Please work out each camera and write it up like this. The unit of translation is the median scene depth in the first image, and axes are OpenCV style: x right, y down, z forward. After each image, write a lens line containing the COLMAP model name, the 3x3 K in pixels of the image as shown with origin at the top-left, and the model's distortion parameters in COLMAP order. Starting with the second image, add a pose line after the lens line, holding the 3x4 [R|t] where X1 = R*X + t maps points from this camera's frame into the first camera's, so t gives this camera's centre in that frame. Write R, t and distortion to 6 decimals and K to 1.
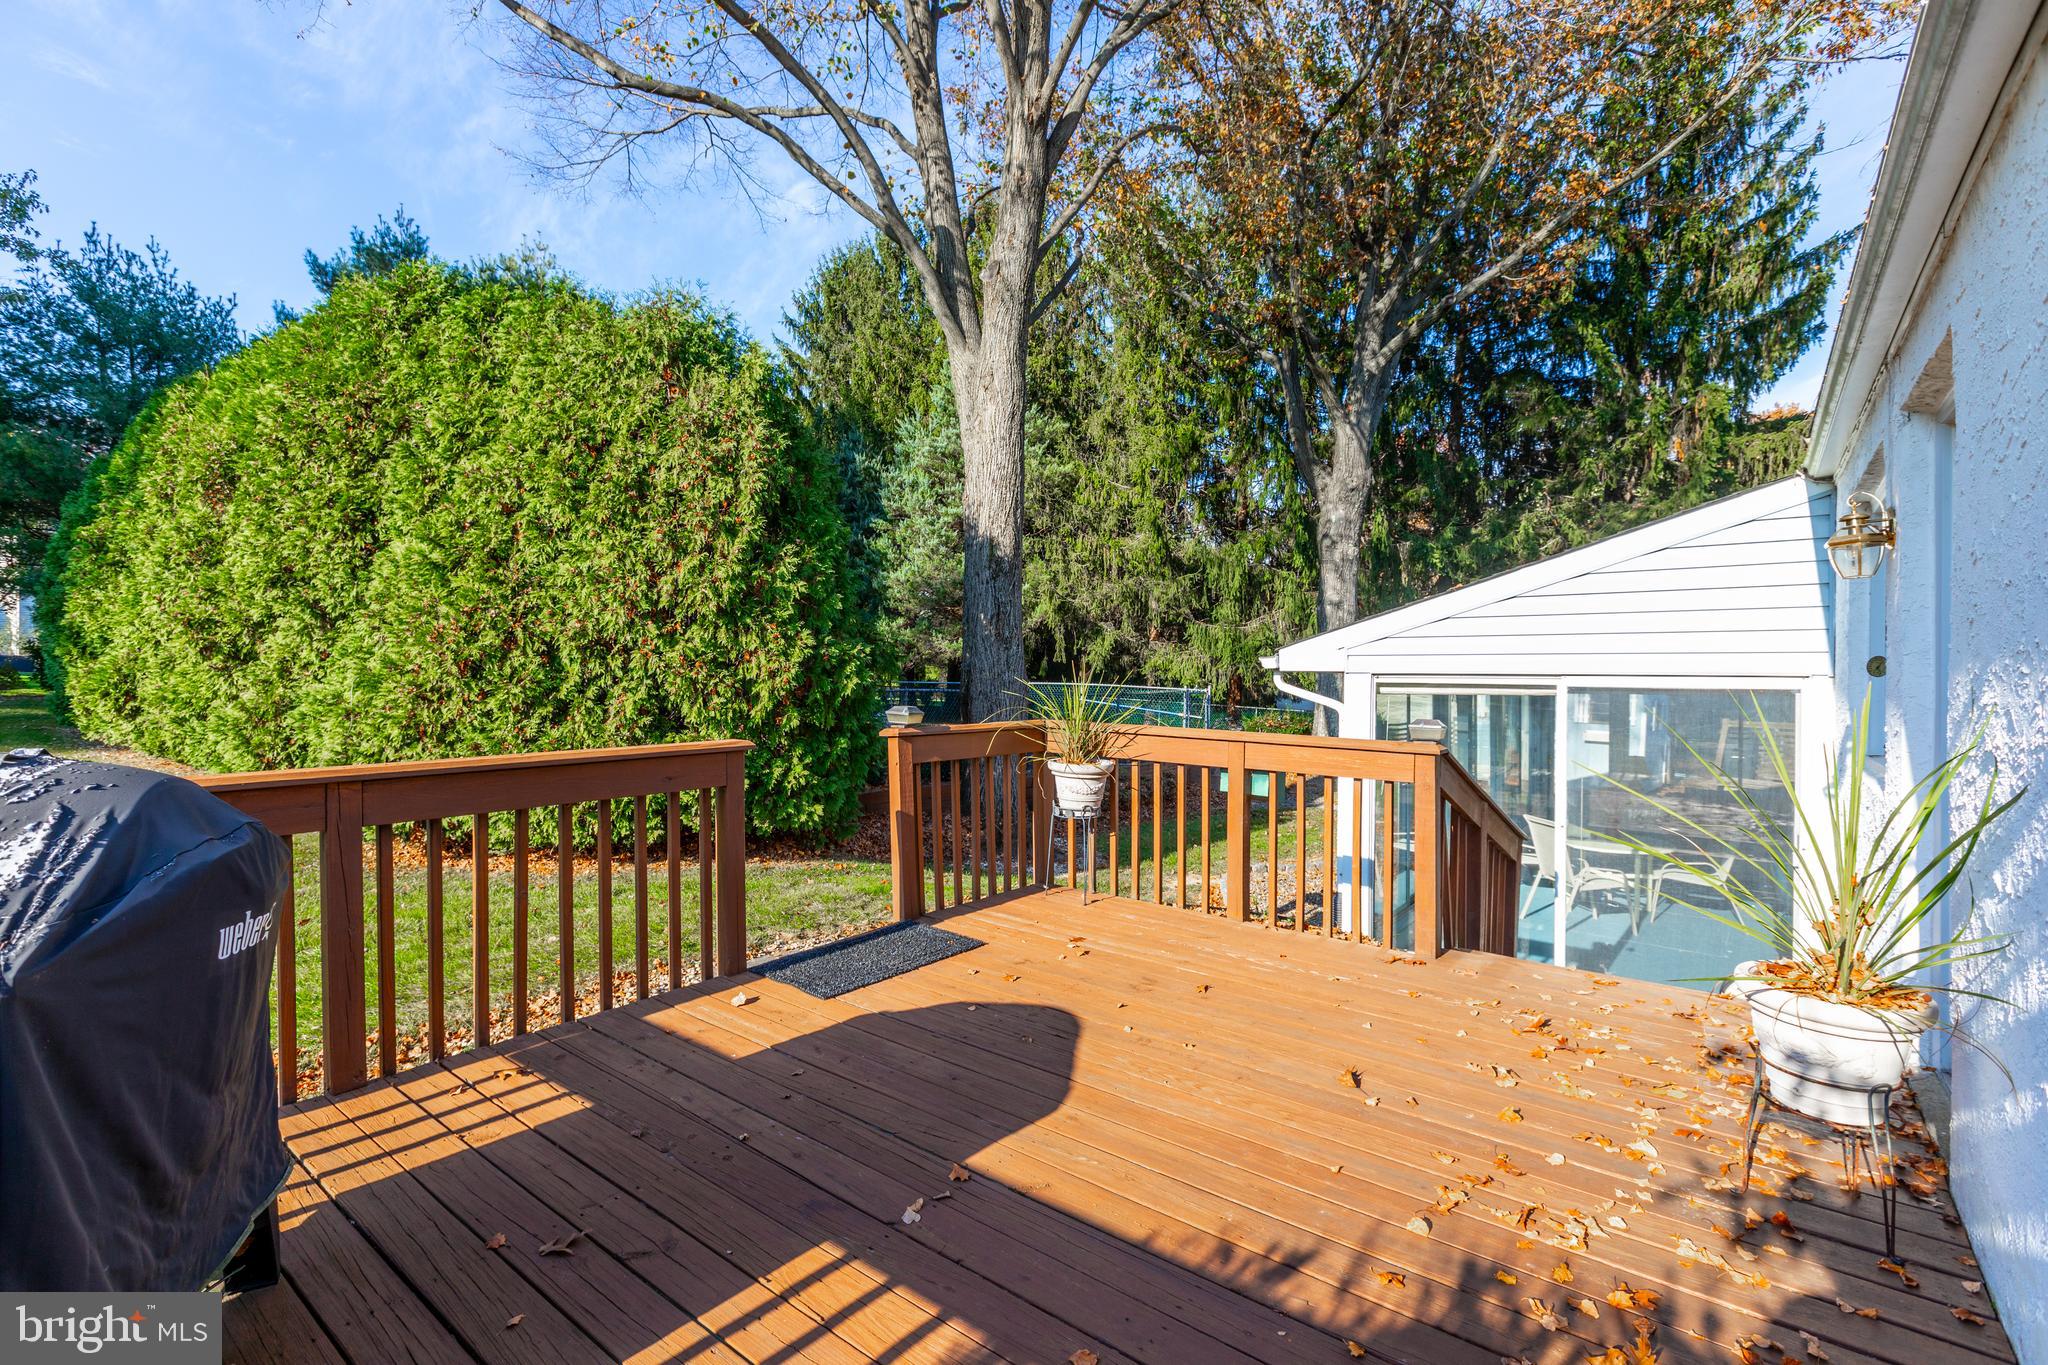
lens RADIAL K [[912.9, 0, 1025.4], [0, 912.9, 687.7], [0, 0, 1]] dist [0.001020, 0.001063]
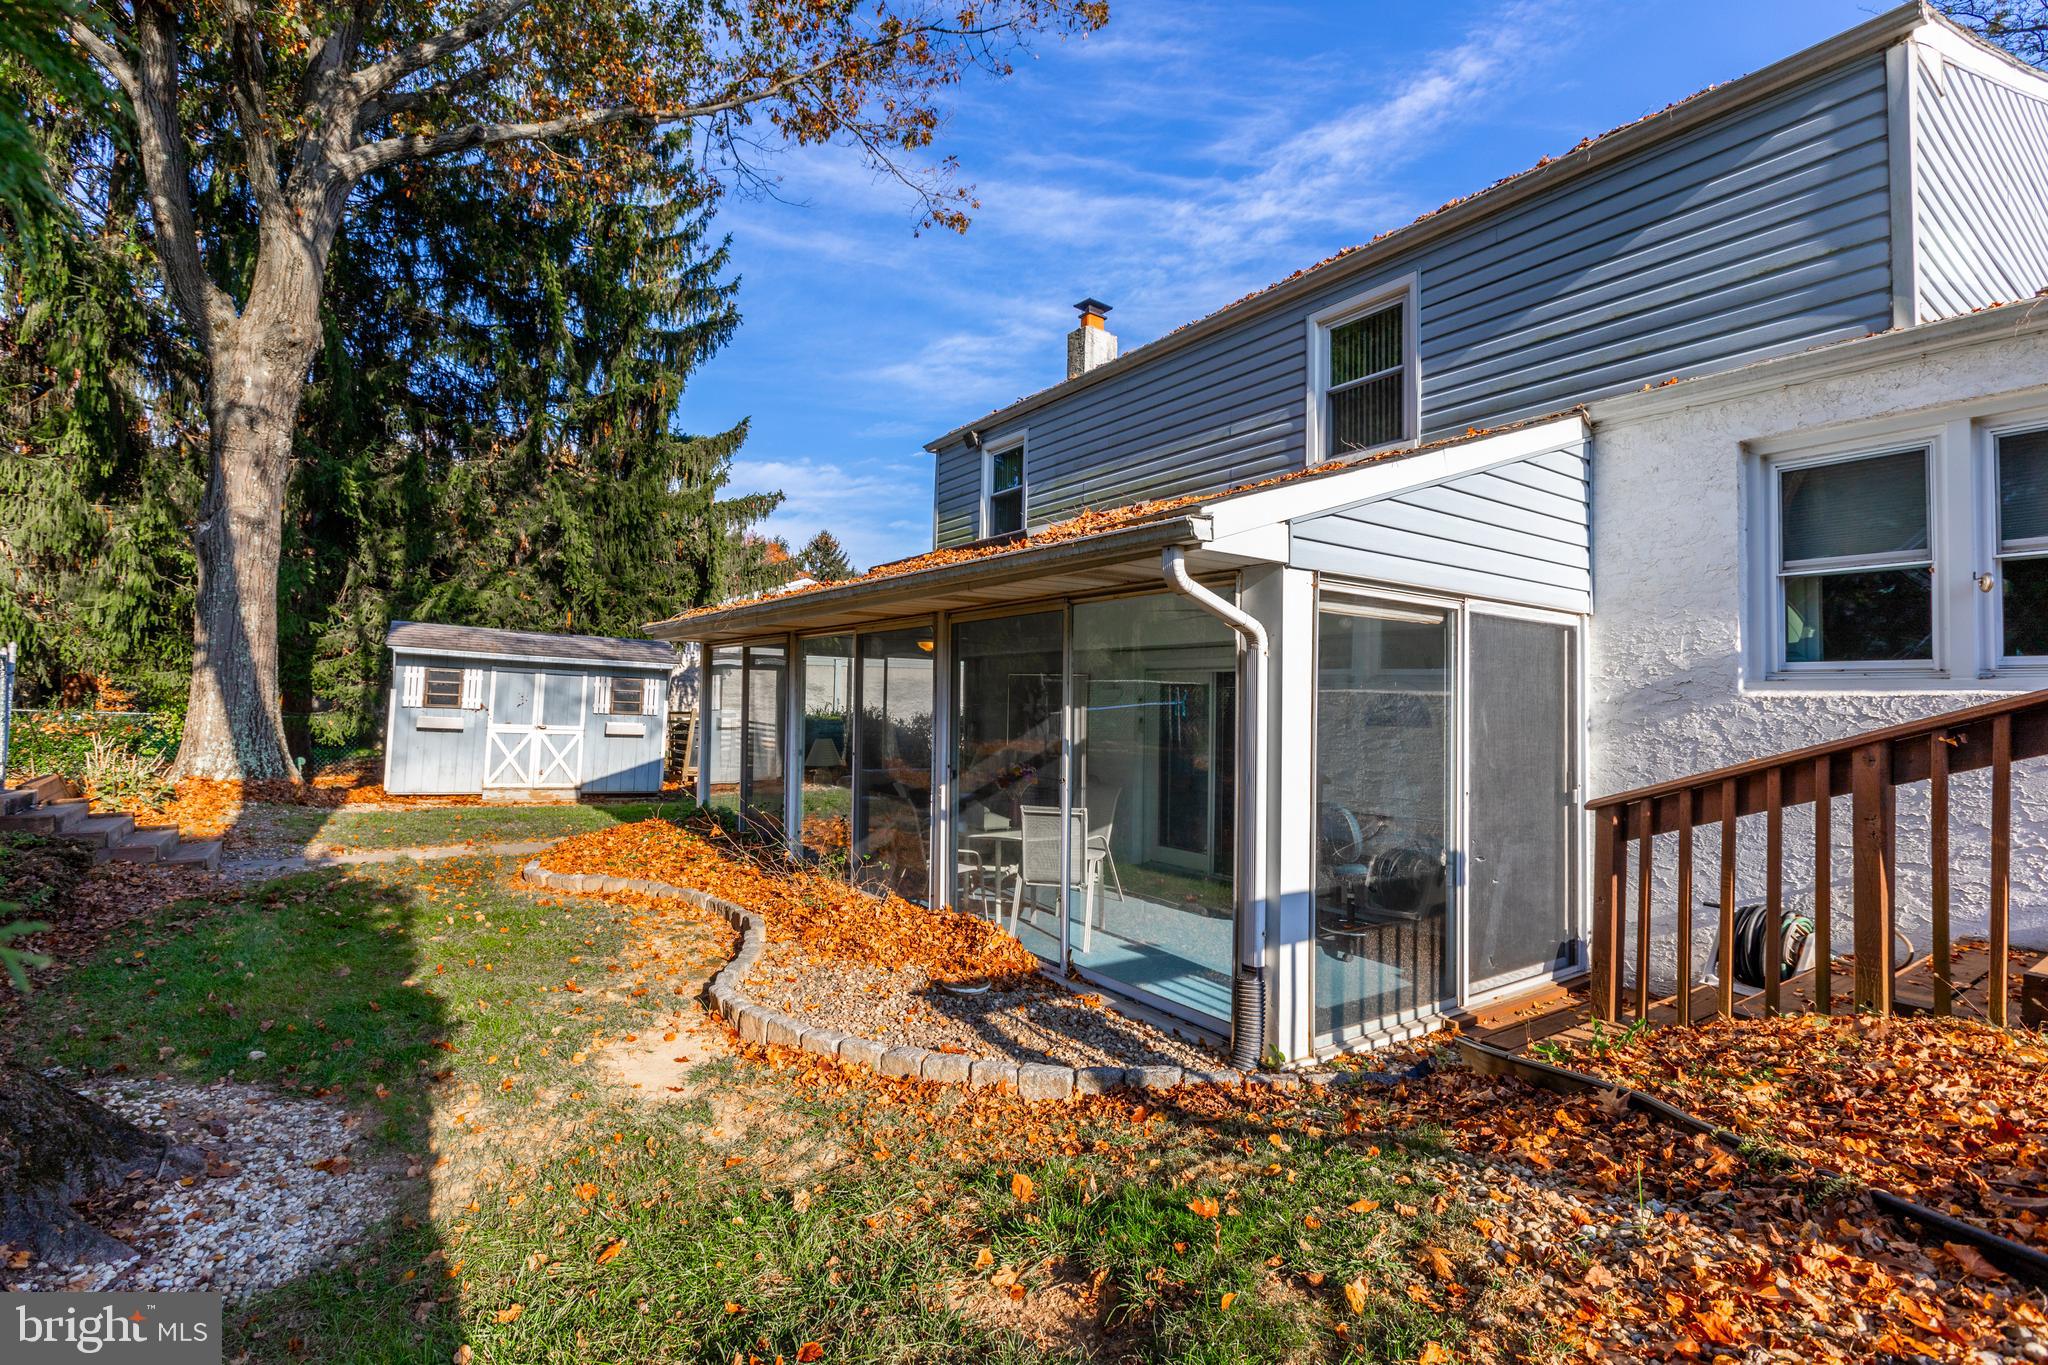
lens RADIAL K [[912.9, 0, 1027.5], [0, 912.9, 683.0], [0, 0, 1]] dist [0.001020, 0.001063]
pose [[0.280787, 0.016054, 0.959636, -0.098447], [-0.002574, 0.999869, -0.015974, 0.024065], [-0.959767, 0.002016, 0.280791, 0.353657]]
